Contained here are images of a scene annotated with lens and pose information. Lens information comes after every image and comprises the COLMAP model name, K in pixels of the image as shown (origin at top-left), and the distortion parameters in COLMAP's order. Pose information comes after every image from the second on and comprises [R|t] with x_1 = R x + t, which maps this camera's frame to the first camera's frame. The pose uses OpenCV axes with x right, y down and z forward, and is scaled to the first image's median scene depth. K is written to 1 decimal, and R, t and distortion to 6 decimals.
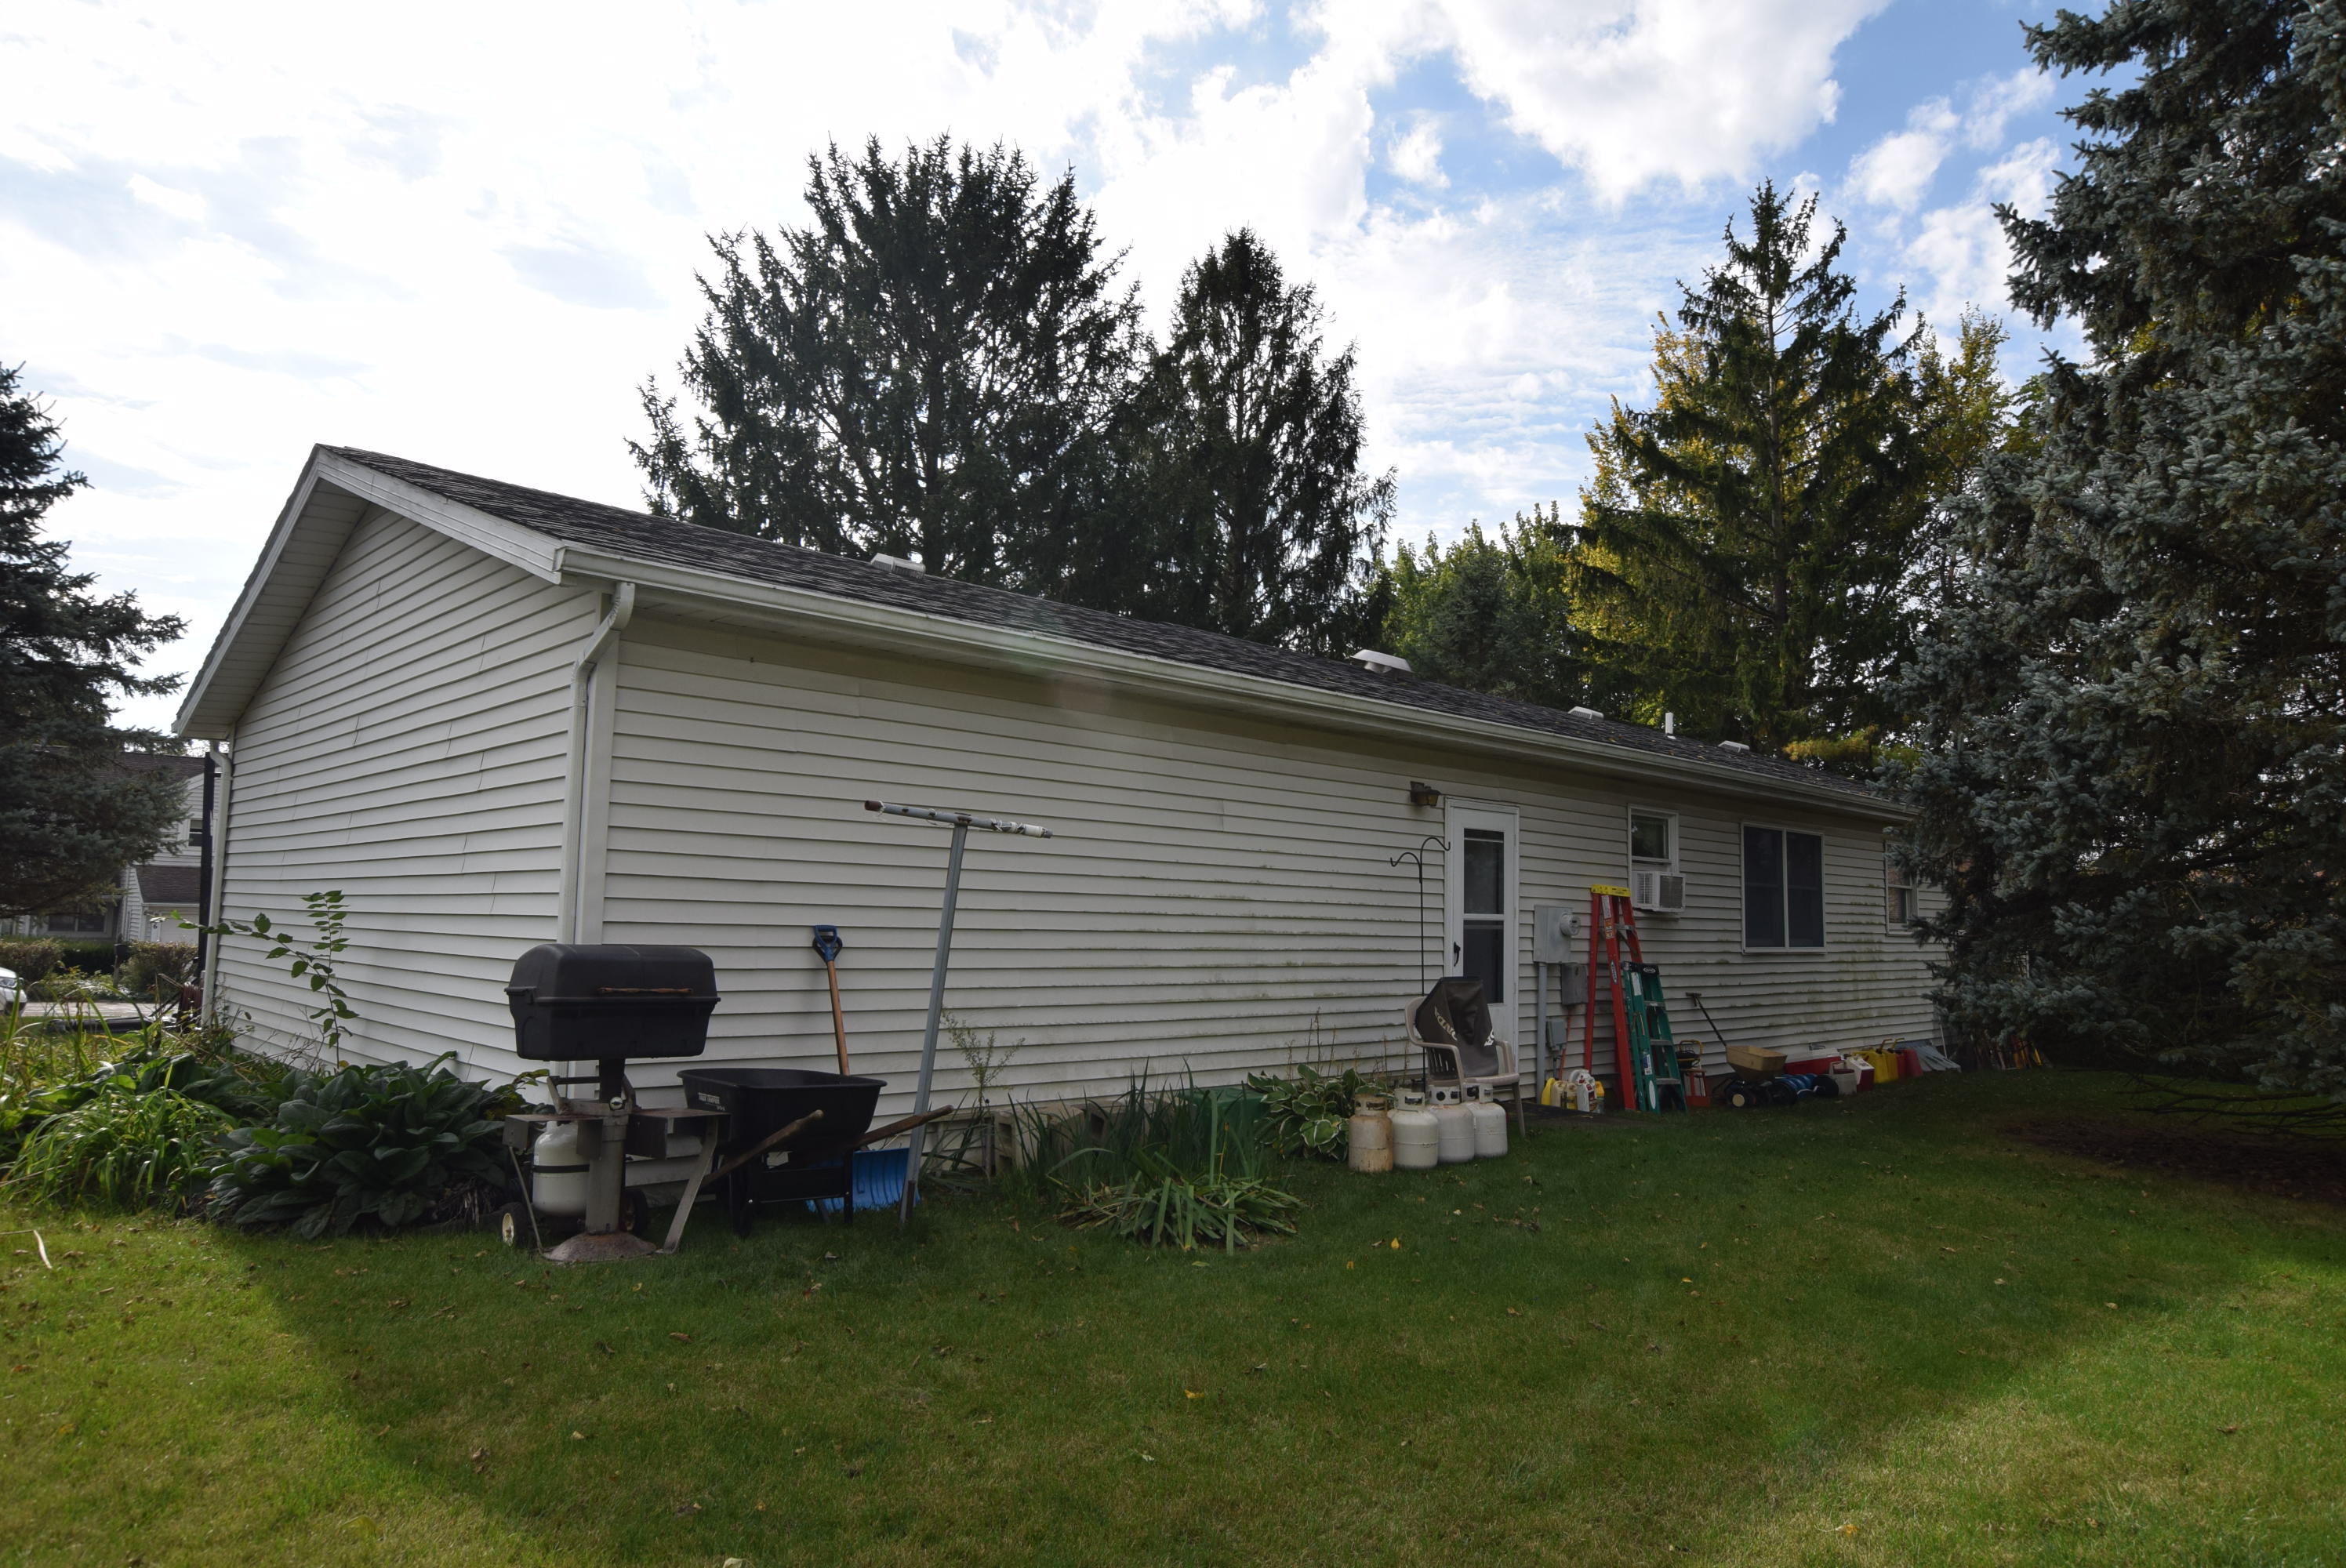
lens RADIAL K [[1394.1, 0, 1173.1], [0, 1394.1, 785.9], [0, 0, 1]] dist [-0.002189, -0.000100]
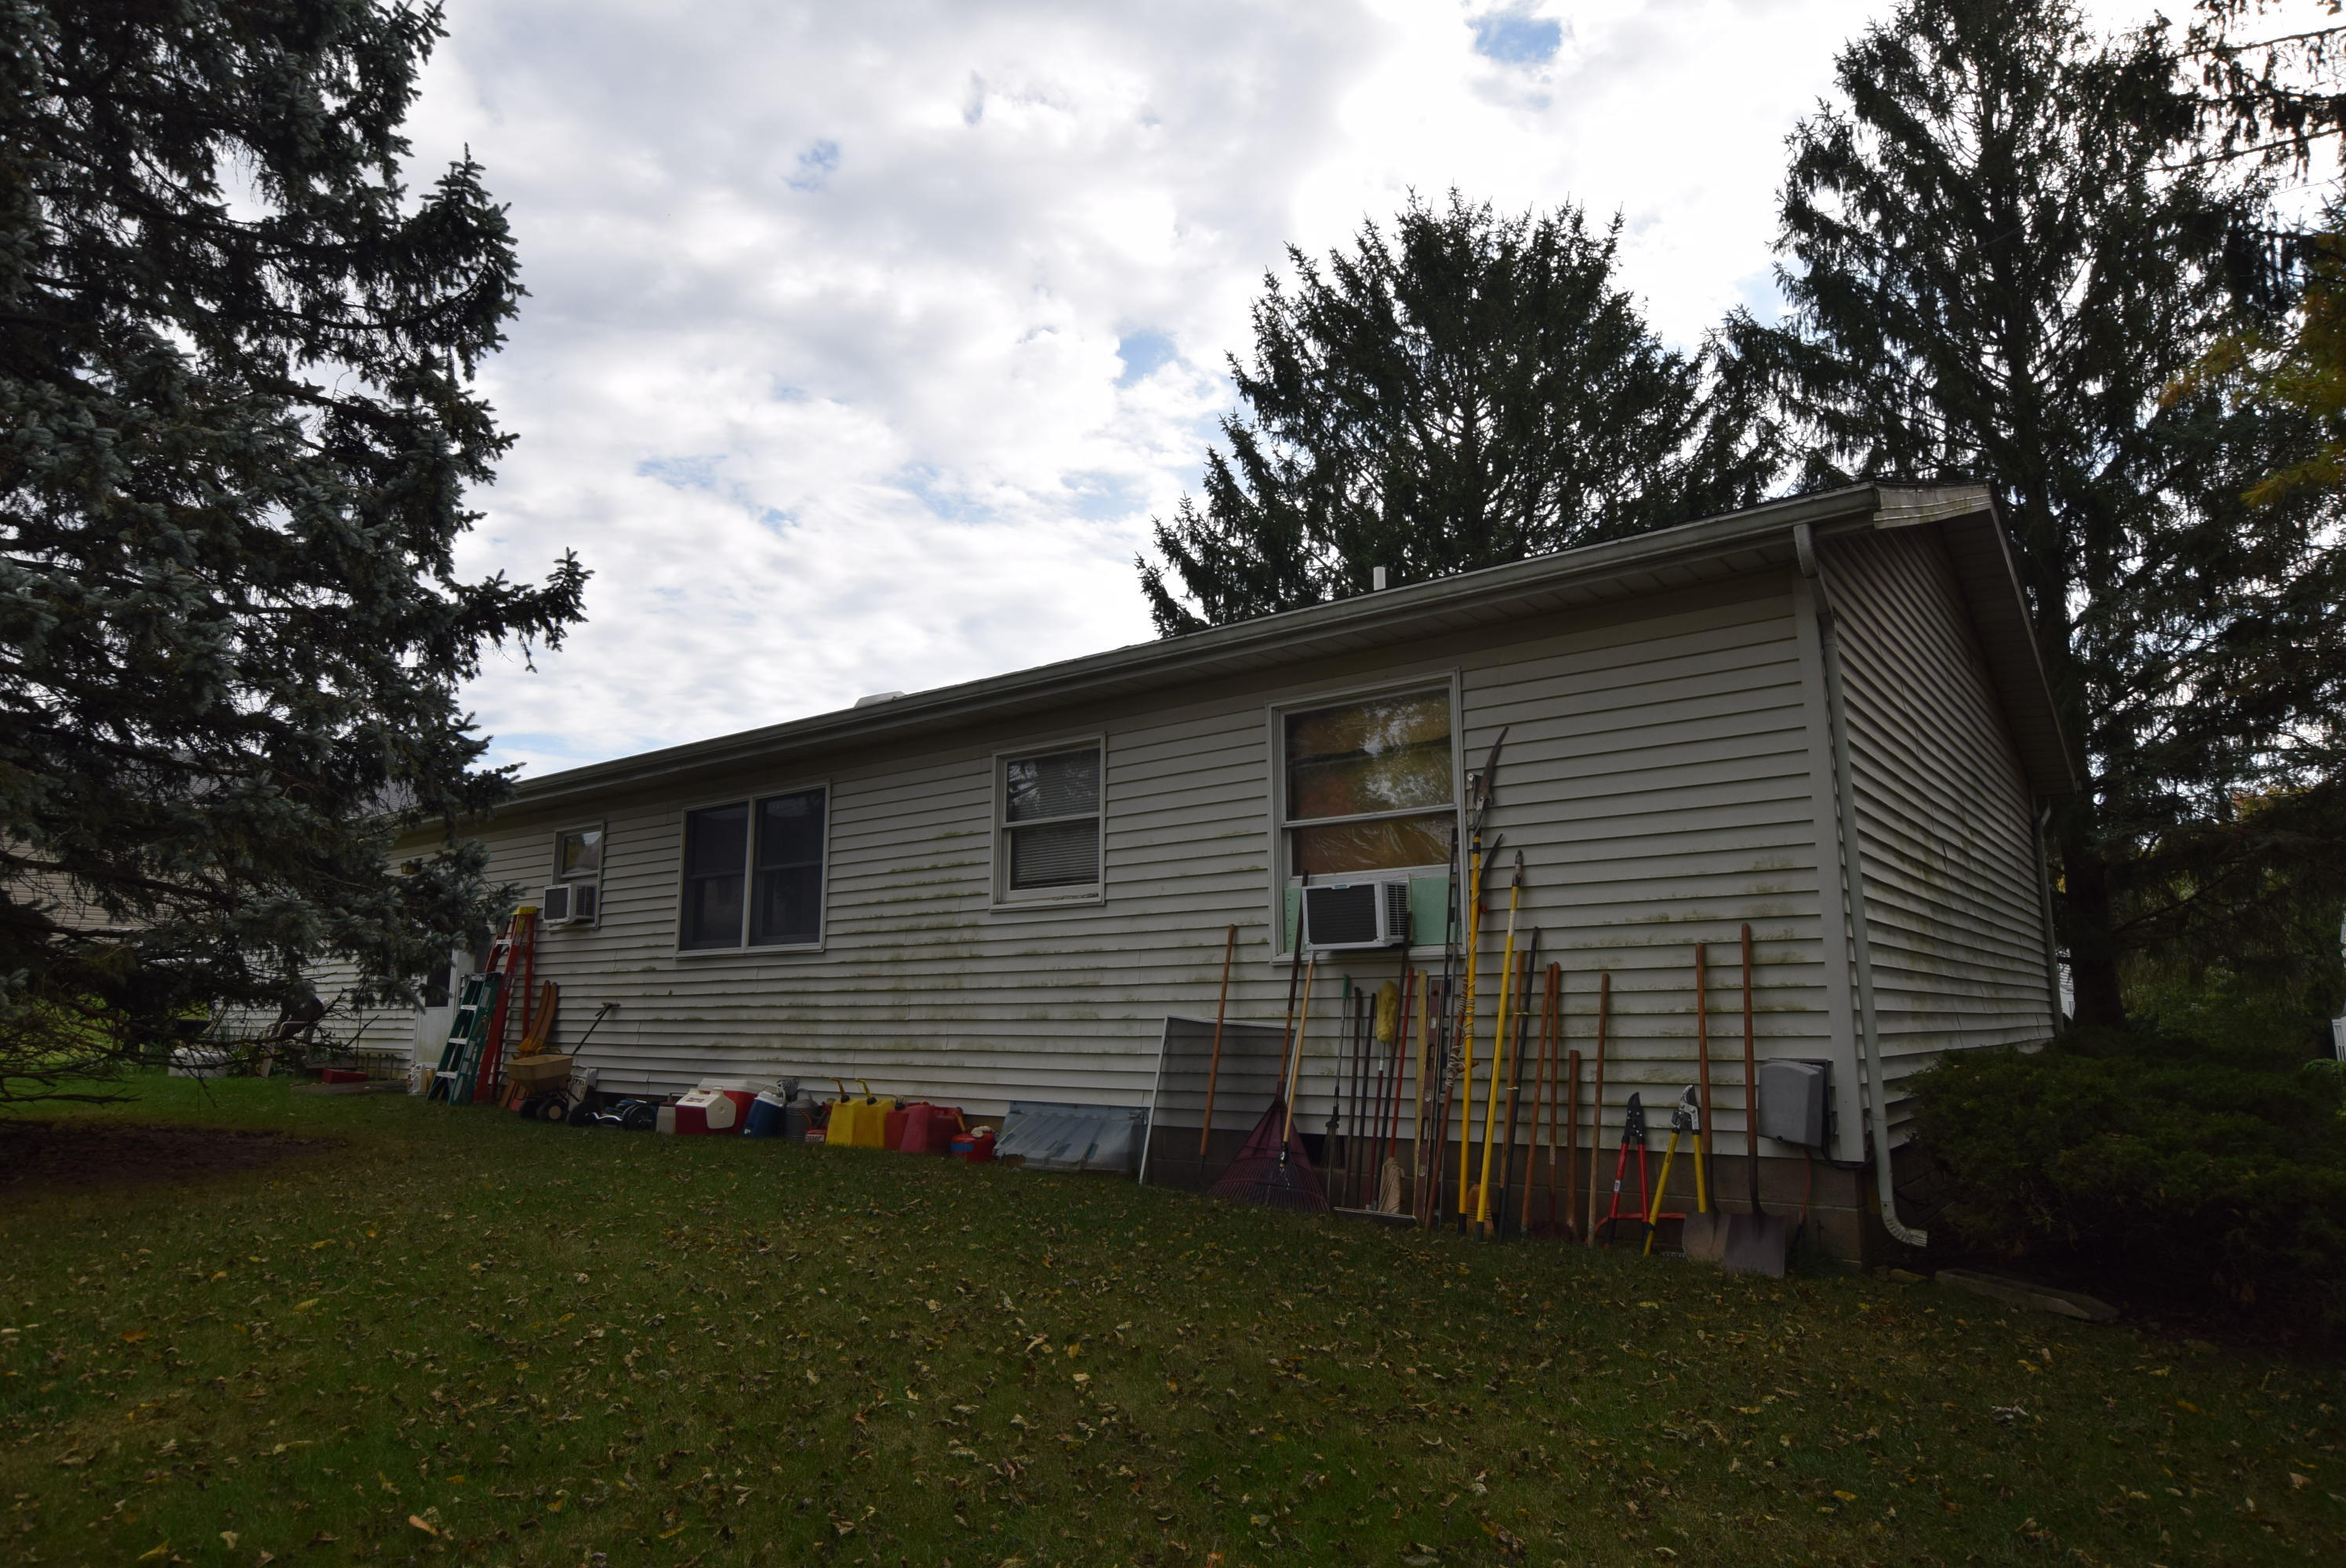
lens RADIAL K [[1394.1, 0, 1171.9], [0, 1394.1, 784.1], [0, 0, 1]] dist [-0.002189, -0.000100]
pose [[0.145150, -0.184993, -0.971962, 1.292375], [0.100367, 0.980051, -0.171544, 0.189740], [0.984306, -0.072653, 0.160821, 1.150238]]
